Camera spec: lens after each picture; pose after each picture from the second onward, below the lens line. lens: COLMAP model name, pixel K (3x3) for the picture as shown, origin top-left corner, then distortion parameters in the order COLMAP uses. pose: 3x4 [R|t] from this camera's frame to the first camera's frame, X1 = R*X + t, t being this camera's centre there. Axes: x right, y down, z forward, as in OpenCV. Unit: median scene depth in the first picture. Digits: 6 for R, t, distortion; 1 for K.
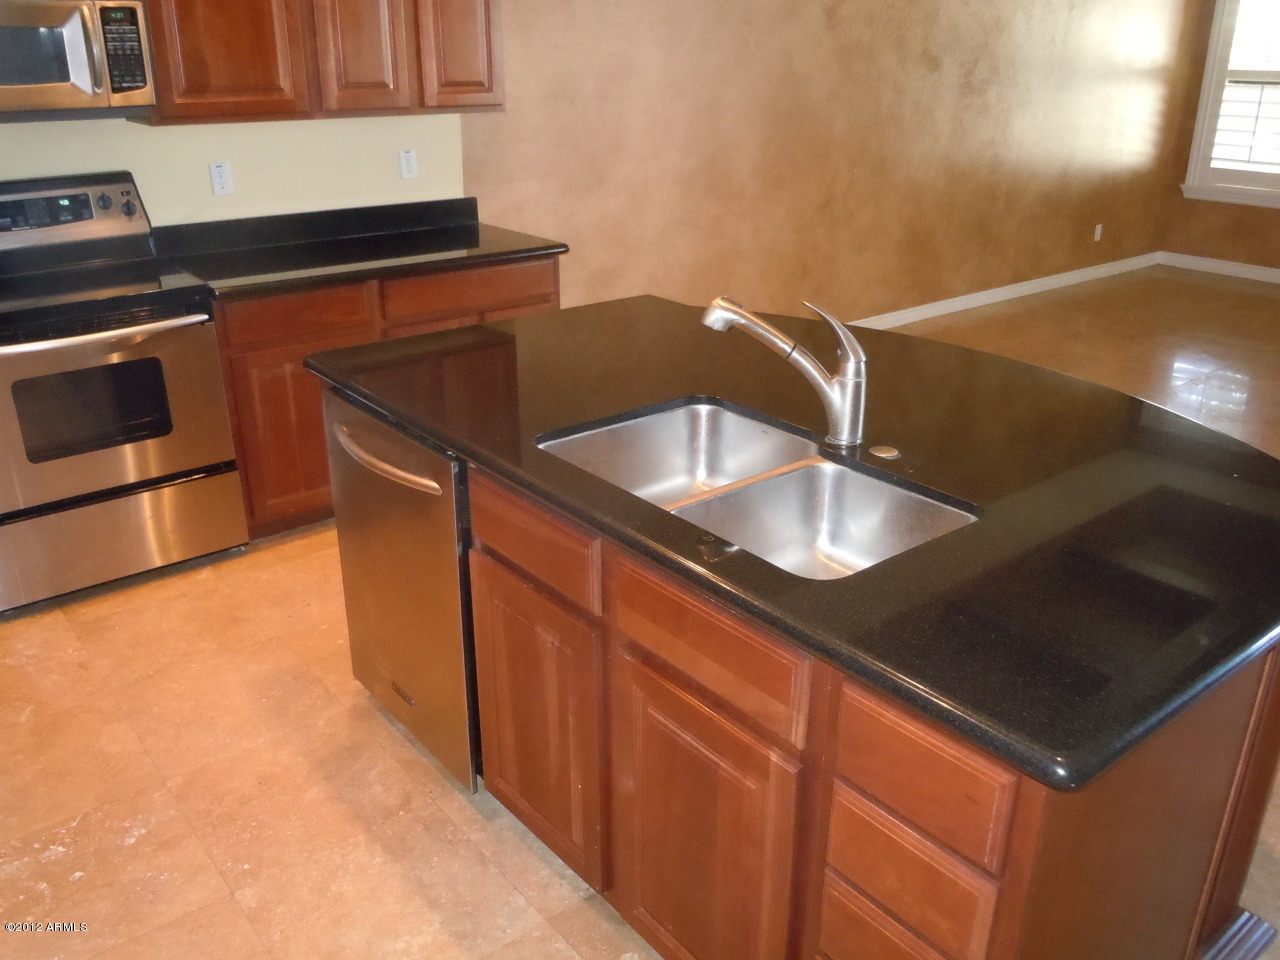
lens RADIAL K [[1079.4, 0, 638.9], [0, 1079.4, 492.0], [0, 0, 1]] dist [0.010657, -0.040676]
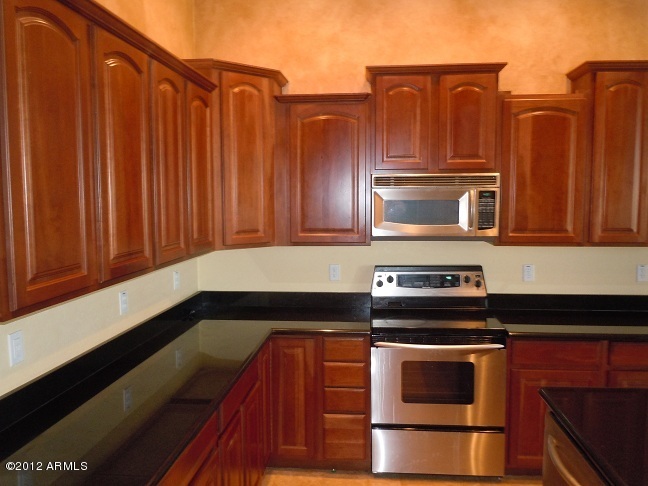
lens RADIAL K [[546.4, 0, 324.6], [0, 546.4, 241.3], [0, 0, 1]] dist [0.010657, -0.040676]
pose [[0.721288, 0.052489, -0.690644, 0.015409], [-0.263325, 0.943034, -0.203338, -0.058517], [0.640627, 0.328530, 0.694021, 0.096355]]
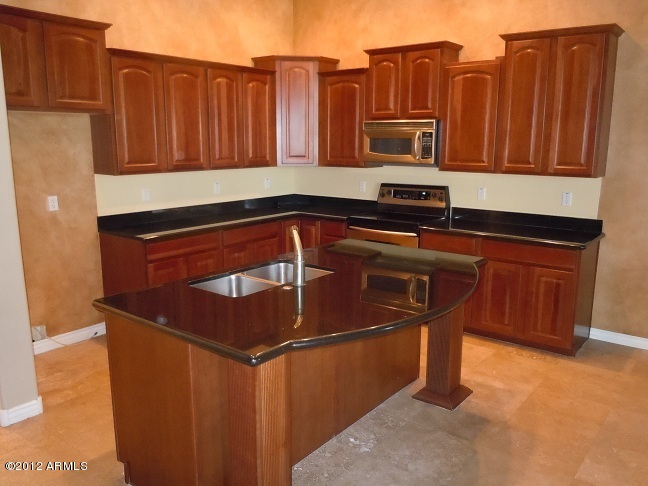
lens RADIAL K [[546.4, 0, 324.5], [0, 546.4, 247.1], [0, 0, 1]] dist [0.010657, -0.040676]
pose [[0.229993, 0.188687, -0.954725, 0.865295], [-0.380363, 0.920421, 0.090278, -0.162141], [0.895783, 0.342378, 0.283460, 0.371031]]
